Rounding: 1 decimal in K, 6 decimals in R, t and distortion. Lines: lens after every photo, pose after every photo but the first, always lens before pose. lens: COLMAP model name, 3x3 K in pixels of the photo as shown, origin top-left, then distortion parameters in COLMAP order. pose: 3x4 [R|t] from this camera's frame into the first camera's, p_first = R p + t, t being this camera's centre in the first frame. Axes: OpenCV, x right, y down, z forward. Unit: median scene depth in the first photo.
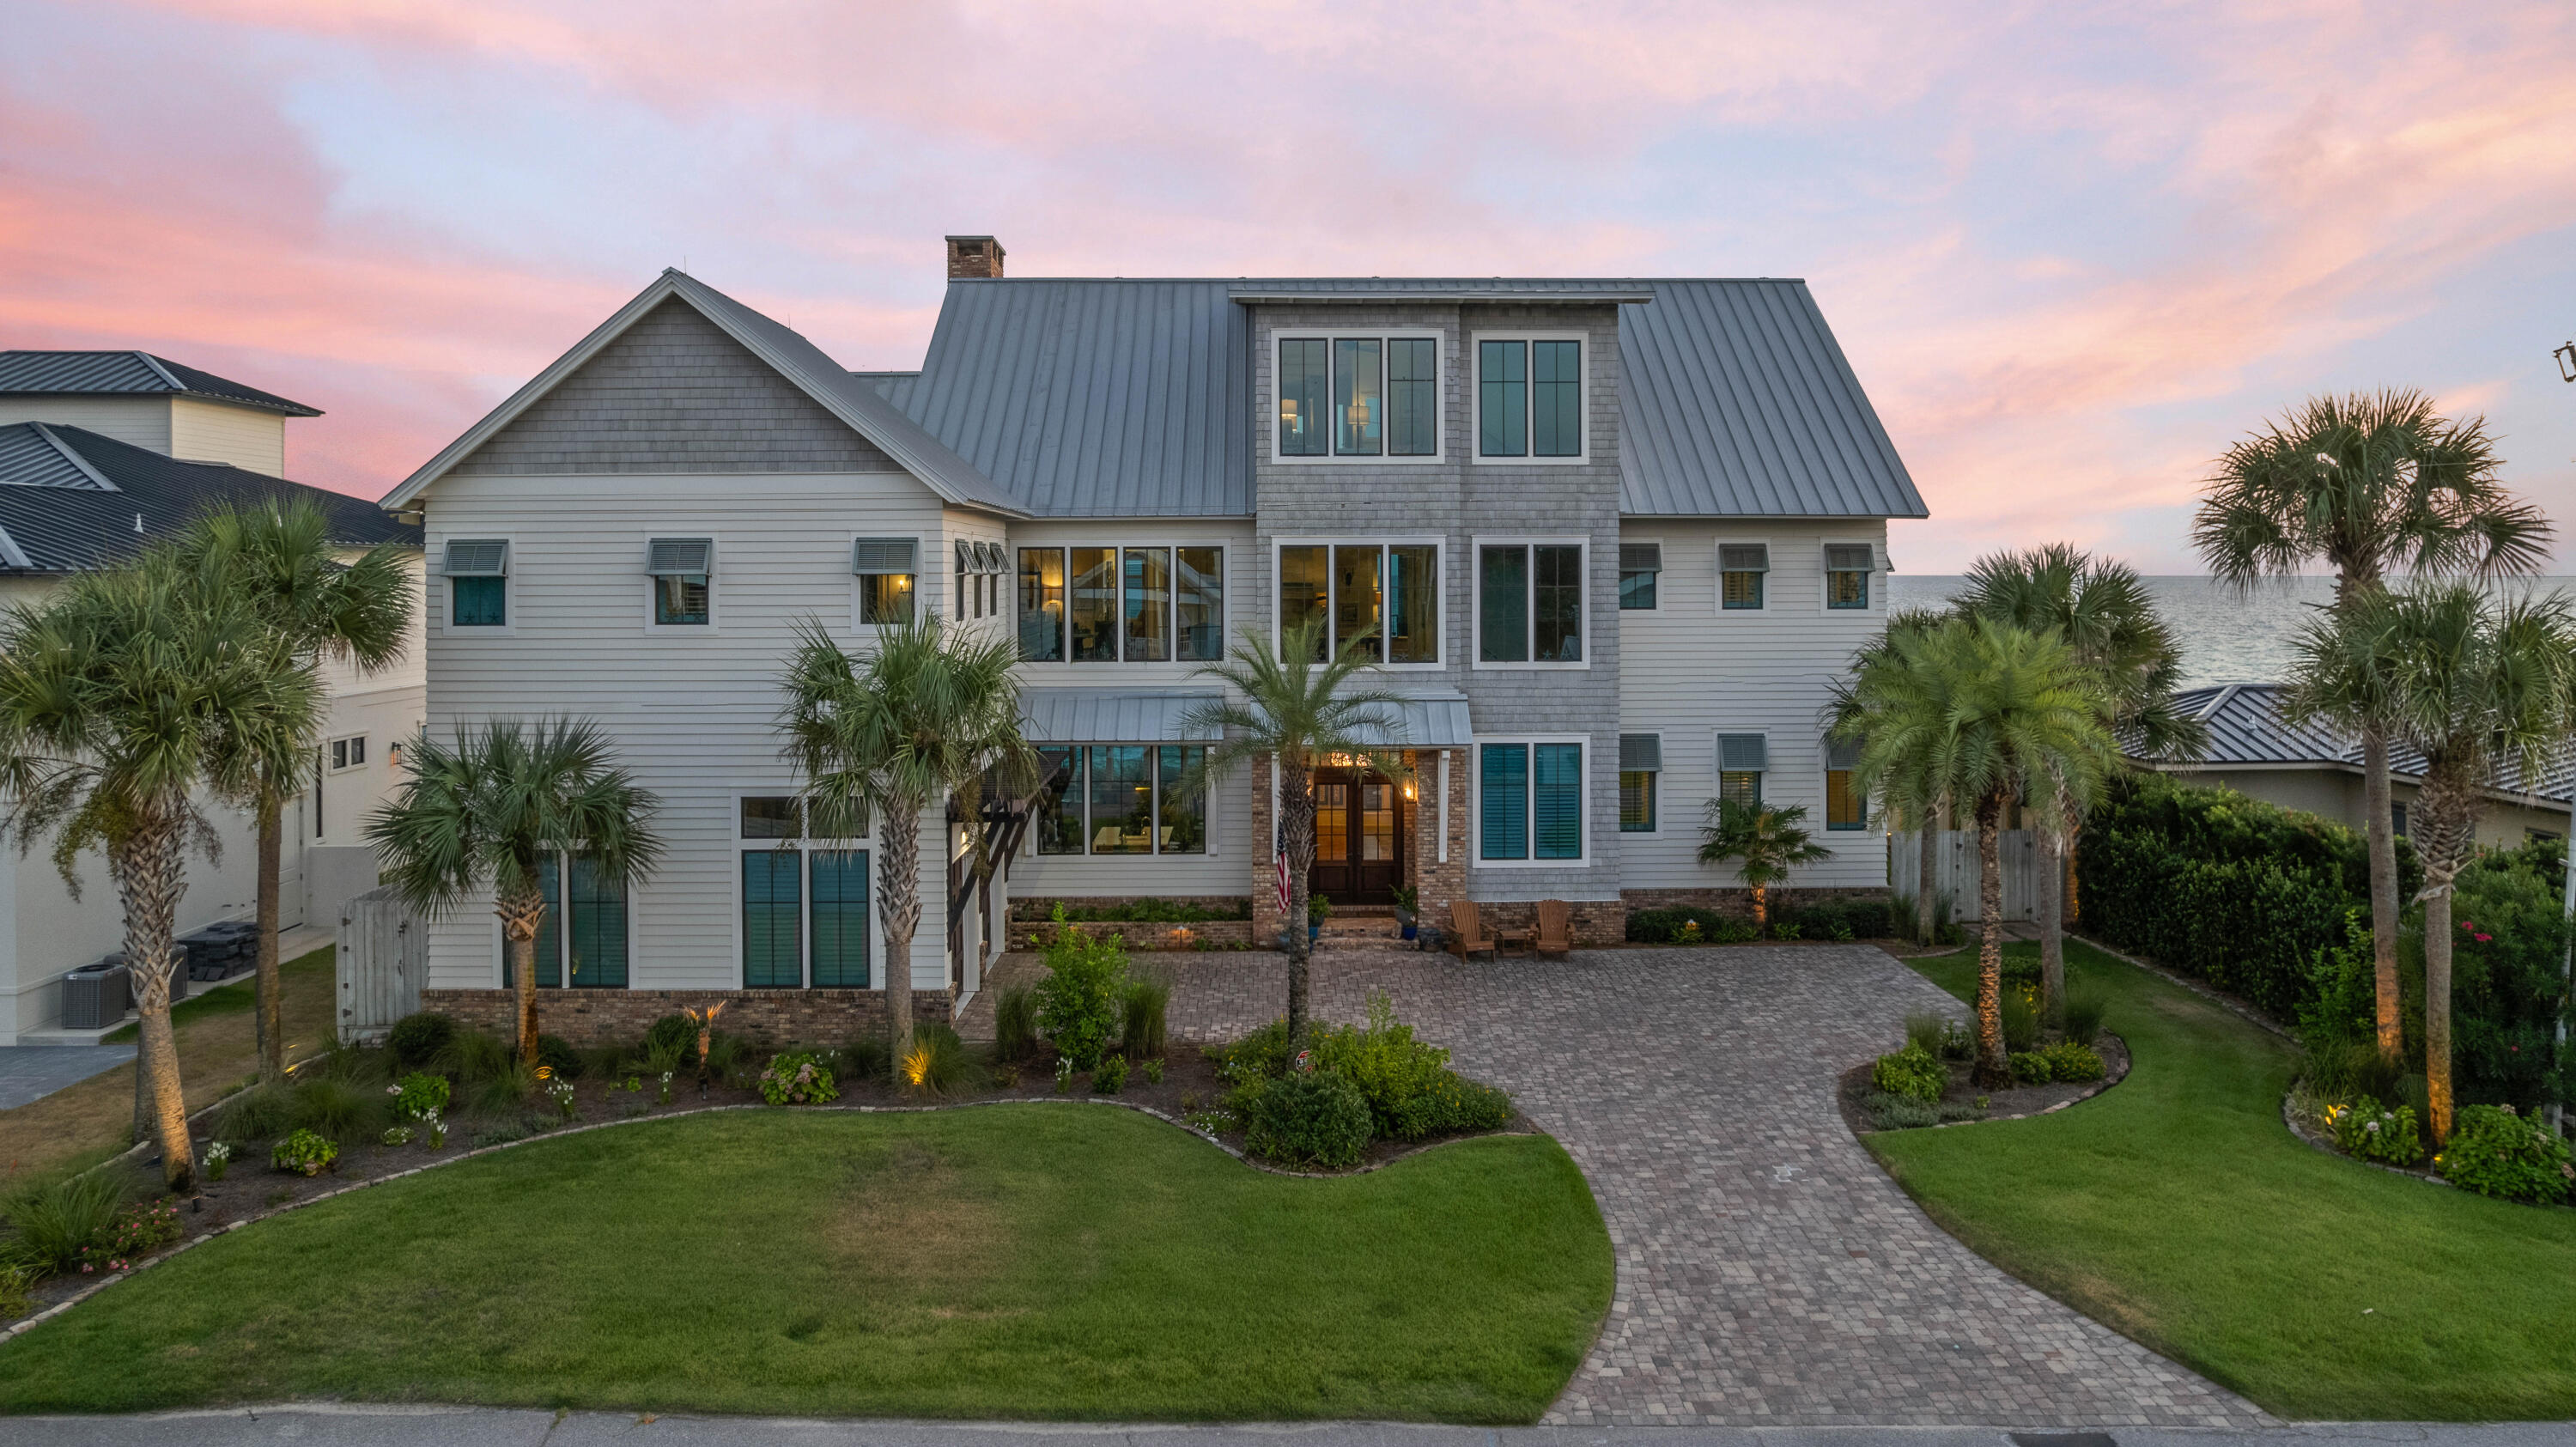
lens RADIAL K [[1707.5, 0, 1295.4], [0, 1707.5, 562.4], [0, 0, 1]] dist [-0.057808, 0.037213]
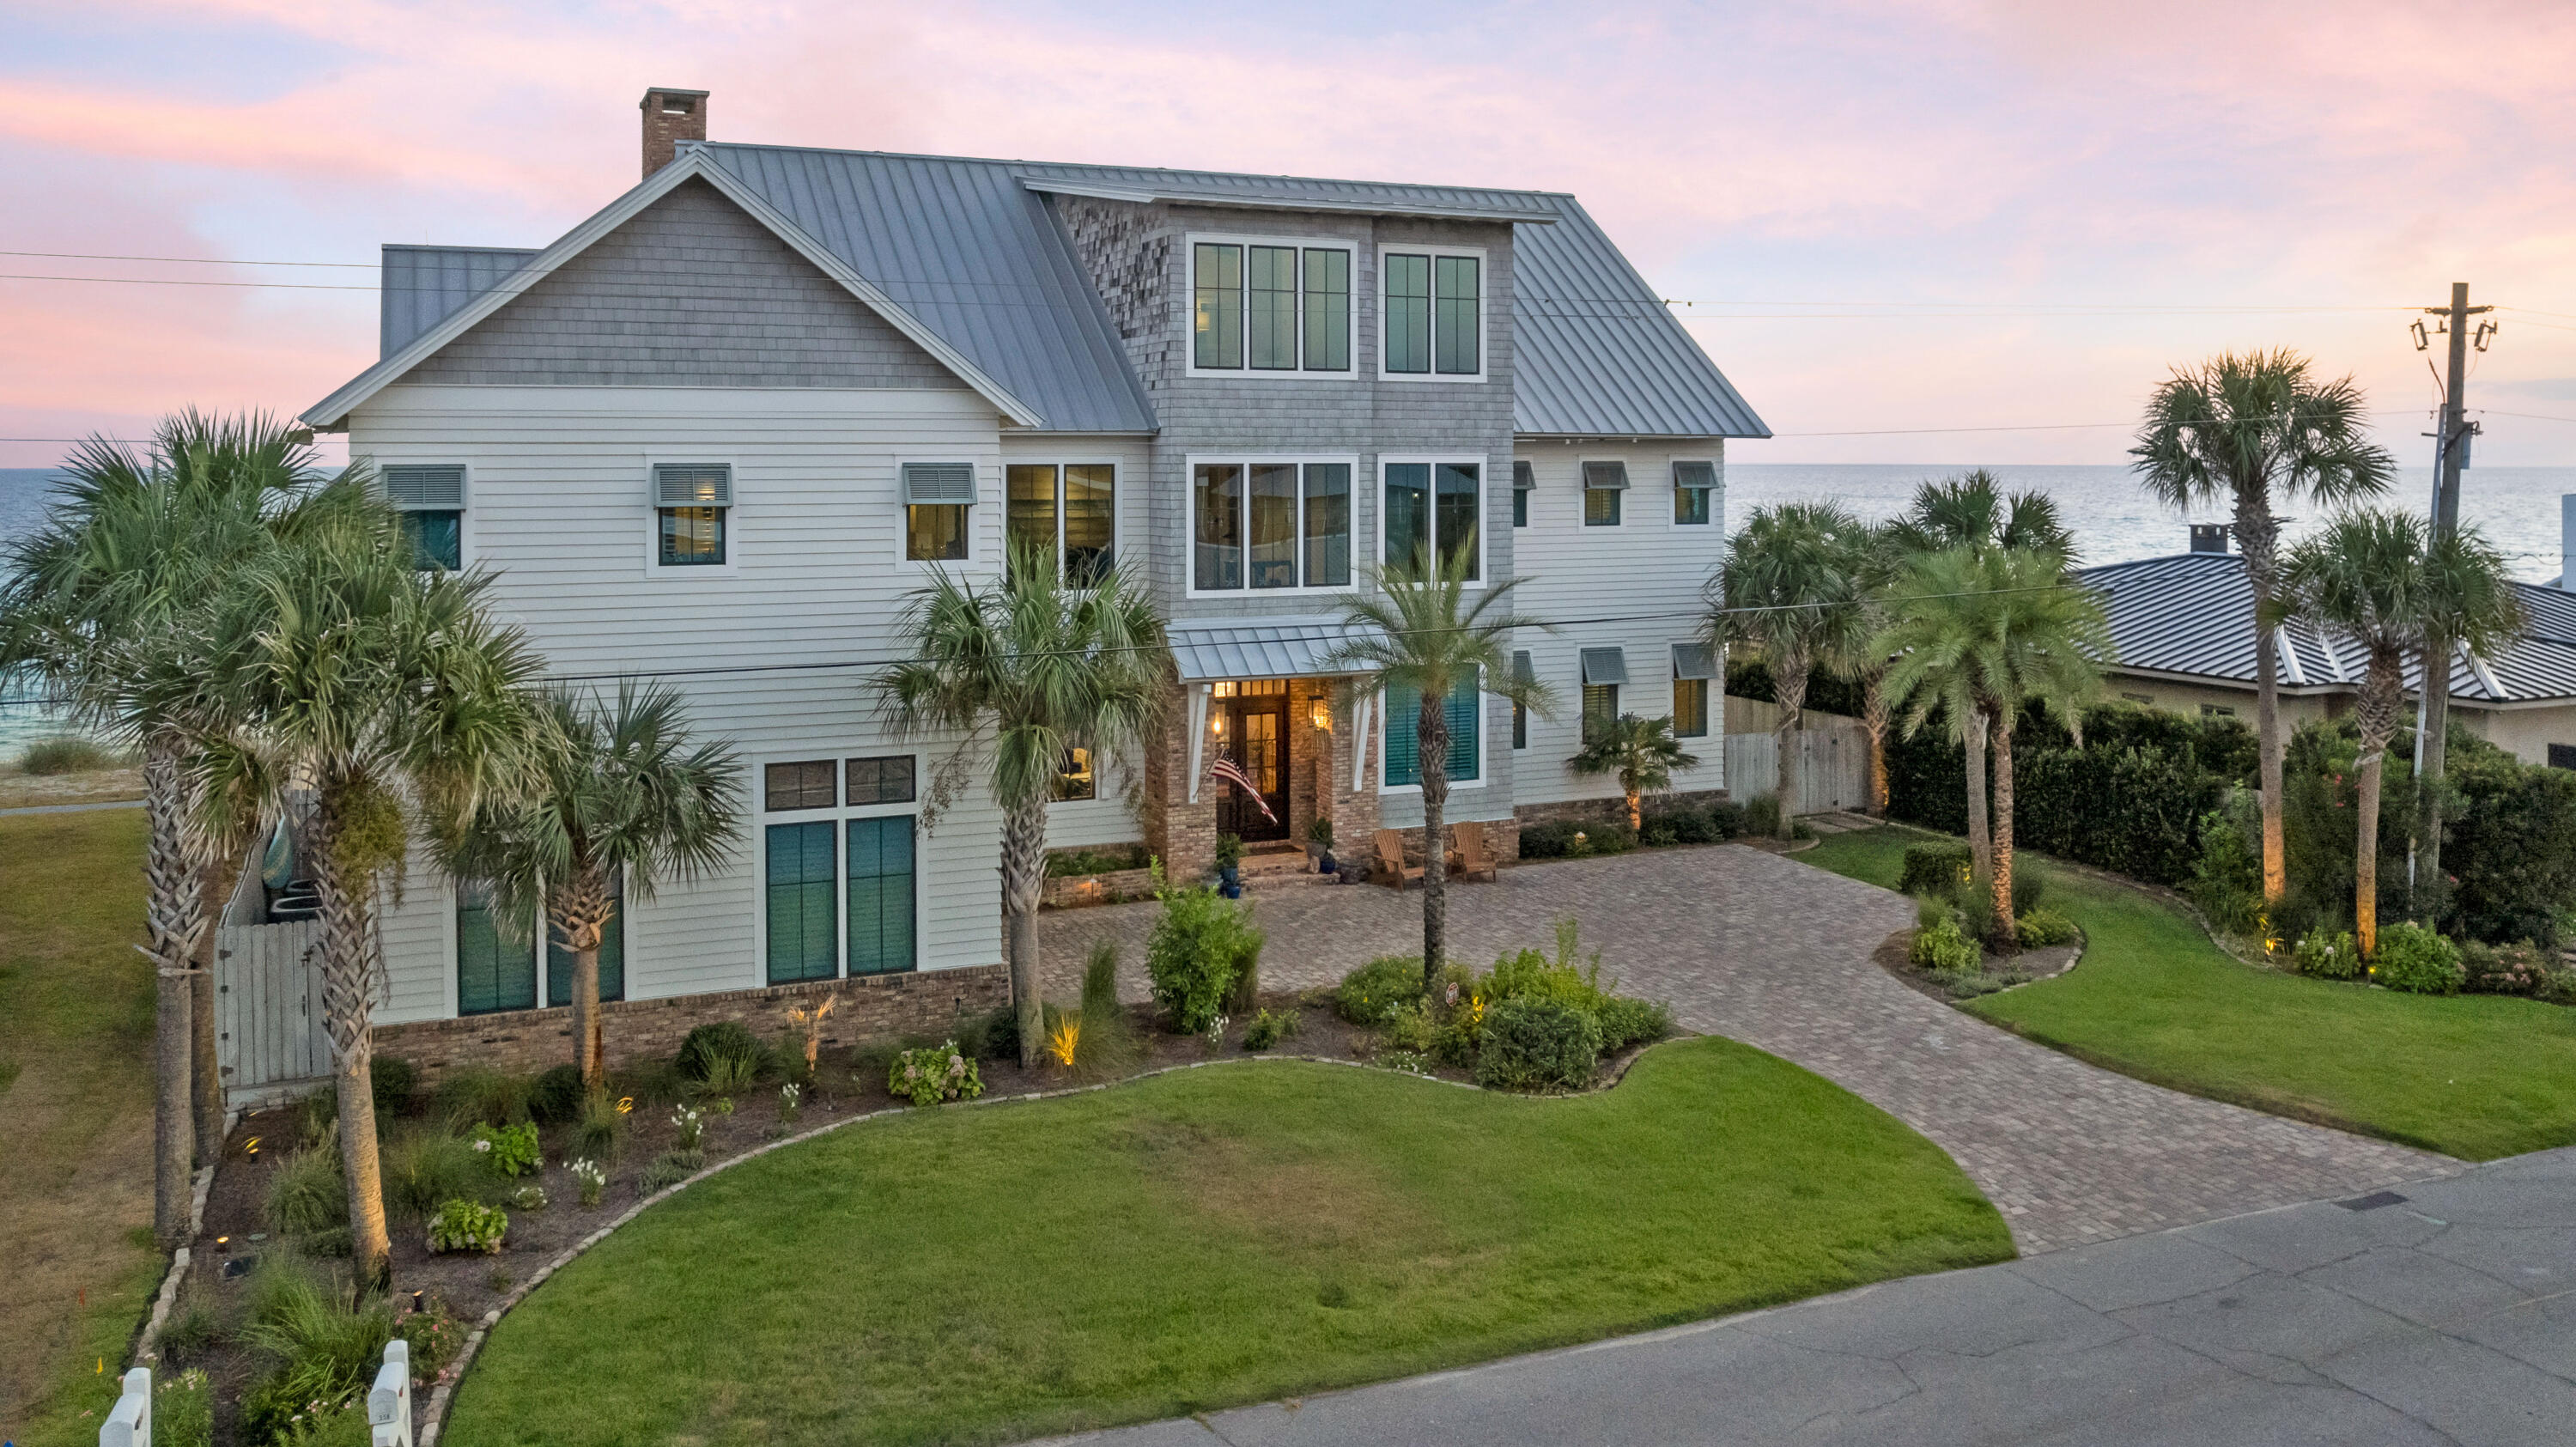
lens RADIAL K [[1972.6, 0, 1259.2], [0, 1972.6, 467.4], [0, 0, 1]] dist [-0.033610, 0.002897]
pose [[0.924344, -0.000584, 0.381559, -0.474636], [-0.003090, 0.999955, 0.009015, -0.021950], [-0.381547, -0.009512, 0.924300, -0.017204]]
